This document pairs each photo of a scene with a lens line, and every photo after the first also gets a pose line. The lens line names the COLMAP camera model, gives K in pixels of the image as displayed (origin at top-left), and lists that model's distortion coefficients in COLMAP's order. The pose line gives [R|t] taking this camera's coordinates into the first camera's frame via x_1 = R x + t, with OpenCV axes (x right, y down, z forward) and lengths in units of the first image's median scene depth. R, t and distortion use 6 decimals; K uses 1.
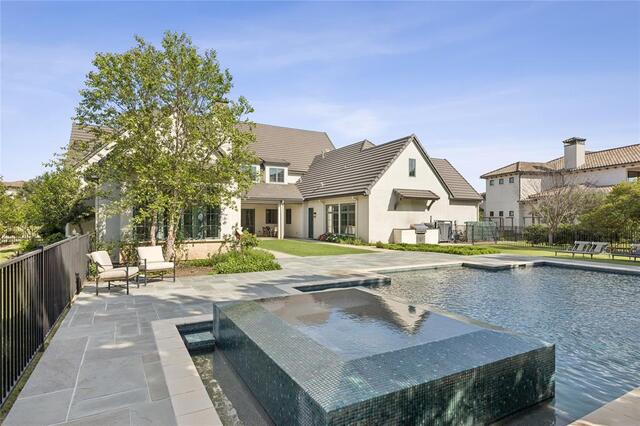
lens RADIAL K [[355.5, 0, 321.2], [0, 355.5, 216.9], [0, 0, 1]] dist [0.000896, 0.000019]
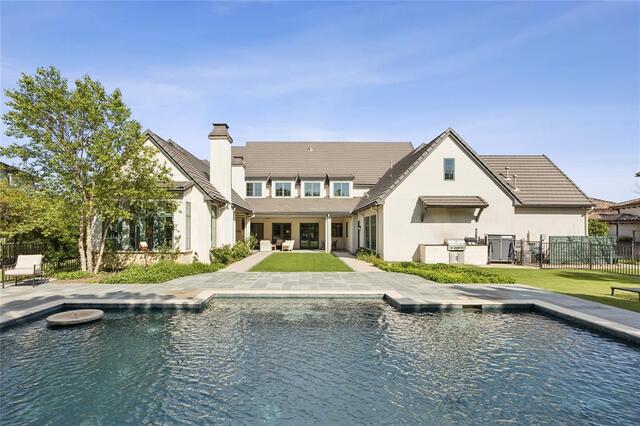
lens RADIAL K [[321.8, 0, 302.2], [0, 321.8, 227.3], [0, 0, 1]] dist [-0.005228, -0.000738]
pose [[0.864793, -0.008139, -0.502063, 0.331170], [0.003235, 0.999938, -0.010638, 0.000447], [0.502119, 0.007576, 0.864766, 0.199618]]
